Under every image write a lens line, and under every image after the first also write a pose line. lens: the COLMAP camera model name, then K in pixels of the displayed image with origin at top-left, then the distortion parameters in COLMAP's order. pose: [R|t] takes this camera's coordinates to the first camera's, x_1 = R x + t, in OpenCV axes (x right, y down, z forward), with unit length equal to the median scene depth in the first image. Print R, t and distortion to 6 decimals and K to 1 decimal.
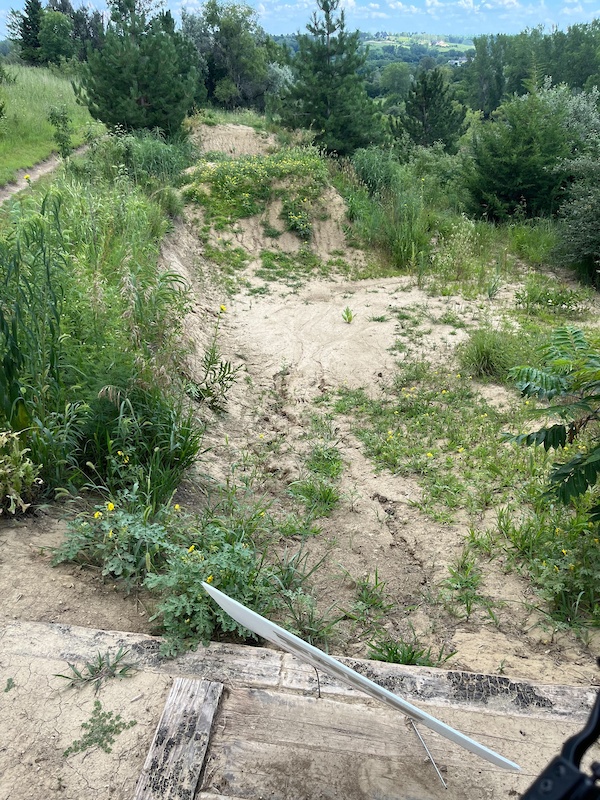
lens RADIAL K [[612.3, 0, 300.0], [0, 612.3, 400.0], [0, 0, 1]] dist [0.106453, -0.152689]
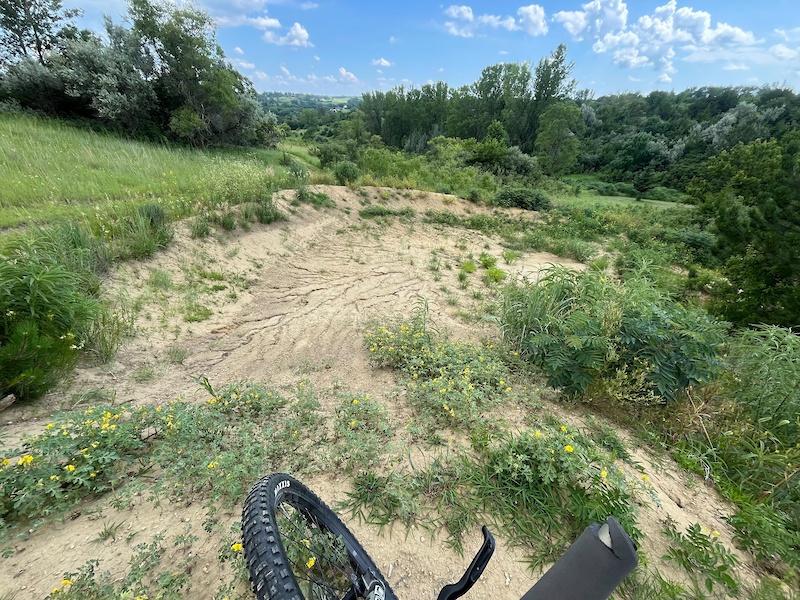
lens RADIAL K [[331.2, 0, 400.0], [0, 331.2, 300.0], [0, 0, 1]] dist [-0.001896, -0.000202]
pose [[0.923573, -0.175415, 0.340944, -0.051742], [0.167139, 0.984467, 0.053748, -0.251915], [-0.345076, 0.007344, 0.938546, 0.512615]]
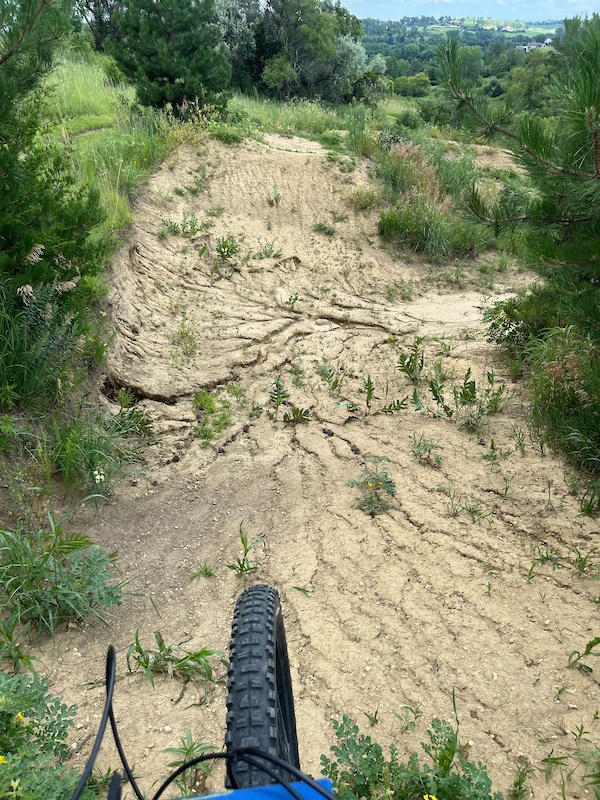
lens RADIAL K [[612.3, 0, 300.0], [0, 612.3, 400.0], [0, 0, 1]] dist [0.106453, -0.152689]
pose [[0.996496, 0.040815, -0.073004, -0.025432], [-0.039513, 0.999035, 0.019195, -0.131492], [0.073717, -0.016243, 0.997147, 0.273071]]
